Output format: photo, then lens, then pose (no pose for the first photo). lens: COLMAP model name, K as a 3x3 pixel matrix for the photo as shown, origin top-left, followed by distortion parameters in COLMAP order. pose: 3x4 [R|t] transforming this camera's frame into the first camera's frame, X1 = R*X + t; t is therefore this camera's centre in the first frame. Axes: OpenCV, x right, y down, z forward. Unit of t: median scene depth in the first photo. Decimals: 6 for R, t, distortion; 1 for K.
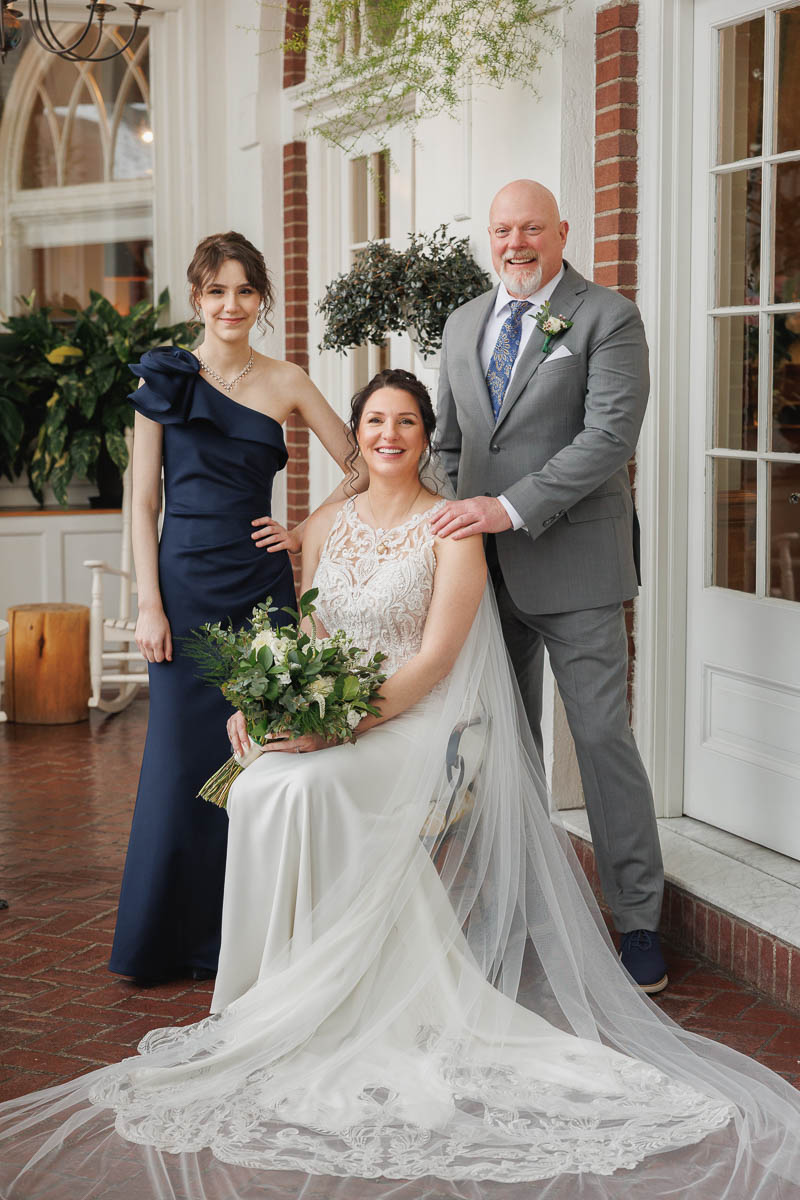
lens RADIAL K [[2191.2, 0, 409.4], [0, 2191.2, 644.9], [0, 0, 1]] dist [0.154997, 0.000000]
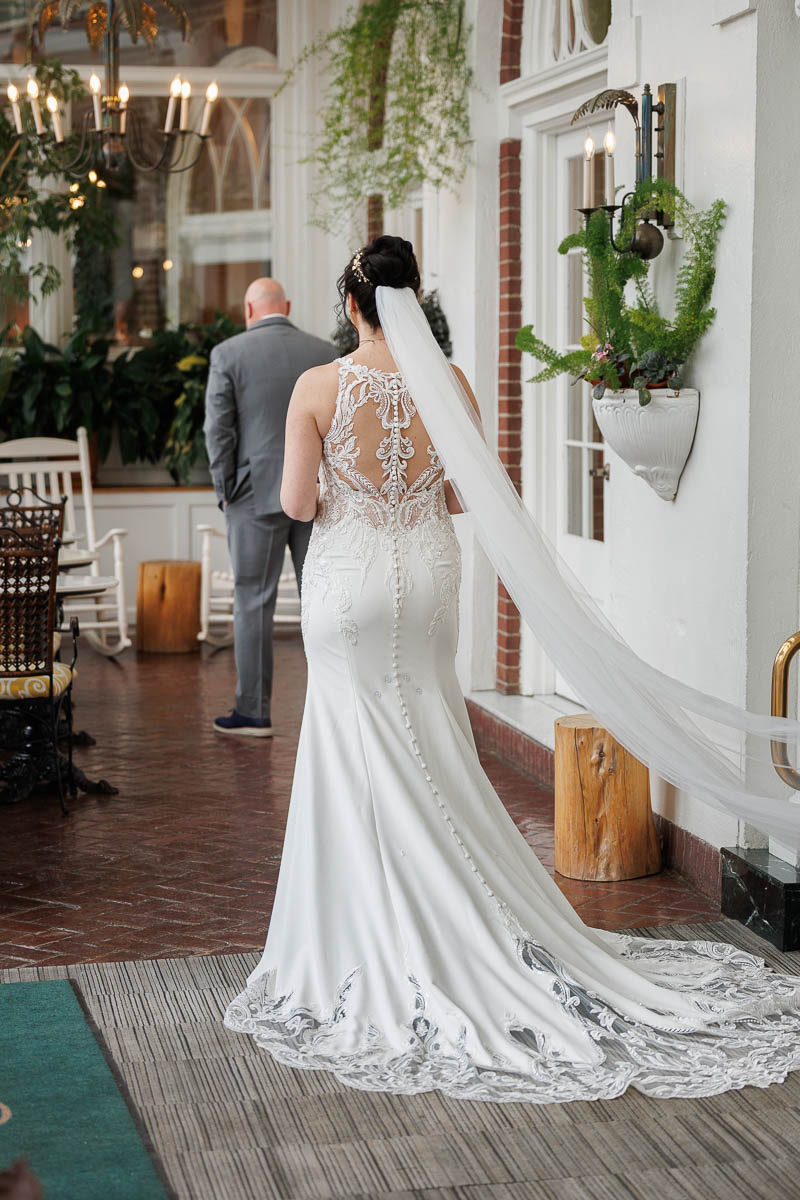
lens RADIAL K [[2493.4, 0, 396.8], [0, 2493.4, 597.5], [0, 0, 1]] dist [0.293979, 0.000000]
pose [[0.990602, 0.013842, -0.136075, 0.238972], [-0.017291, 0.999558, -0.024193, 0.053036], [0.135680, 0.026318, 0.990403, -0.610523]]
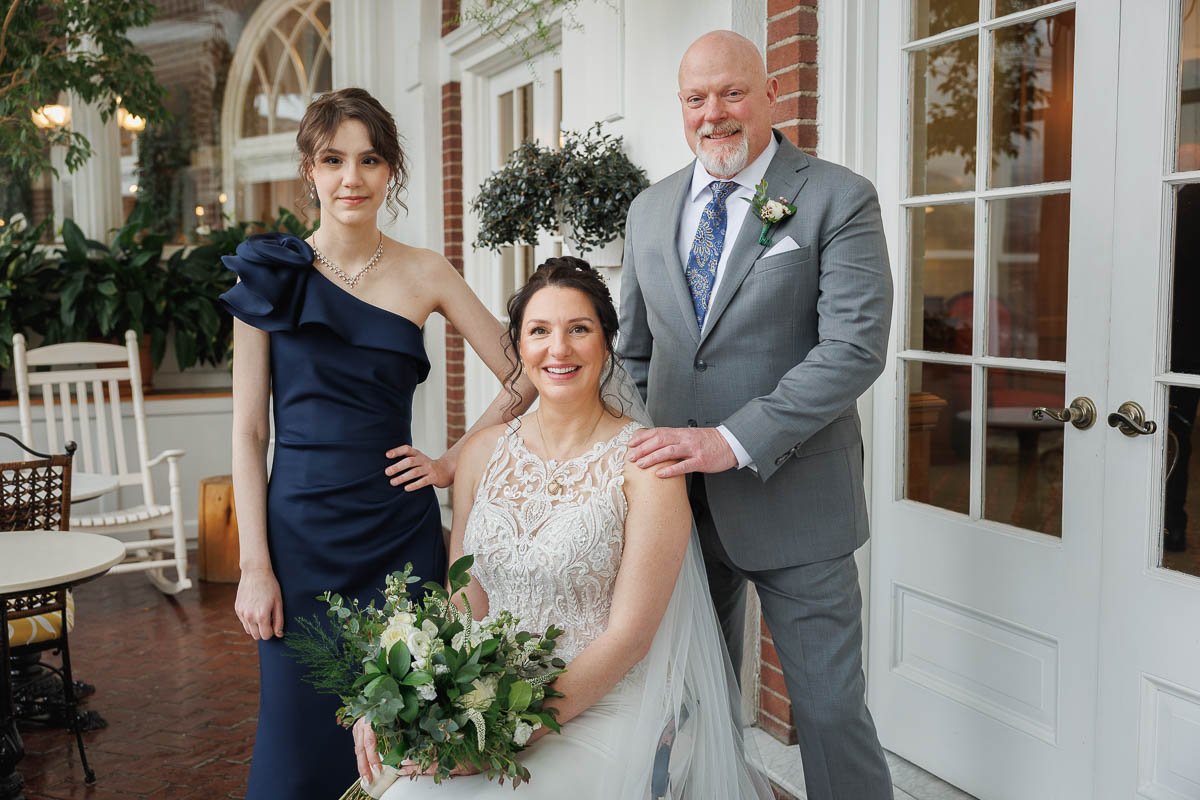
lens RADIAL K [[1274.9, 0, 607.1], [0, 1274.9, 409.4], [0, 0, 1]] dist [0.044929, 0.000000]
pose [[0.997990, -0.008129, 0.062849, -0.019438], [0.009577, 0.999695, -0.022773, -0.053071], [-0.062645, 0.023329, 0.997763, 0.471113]]
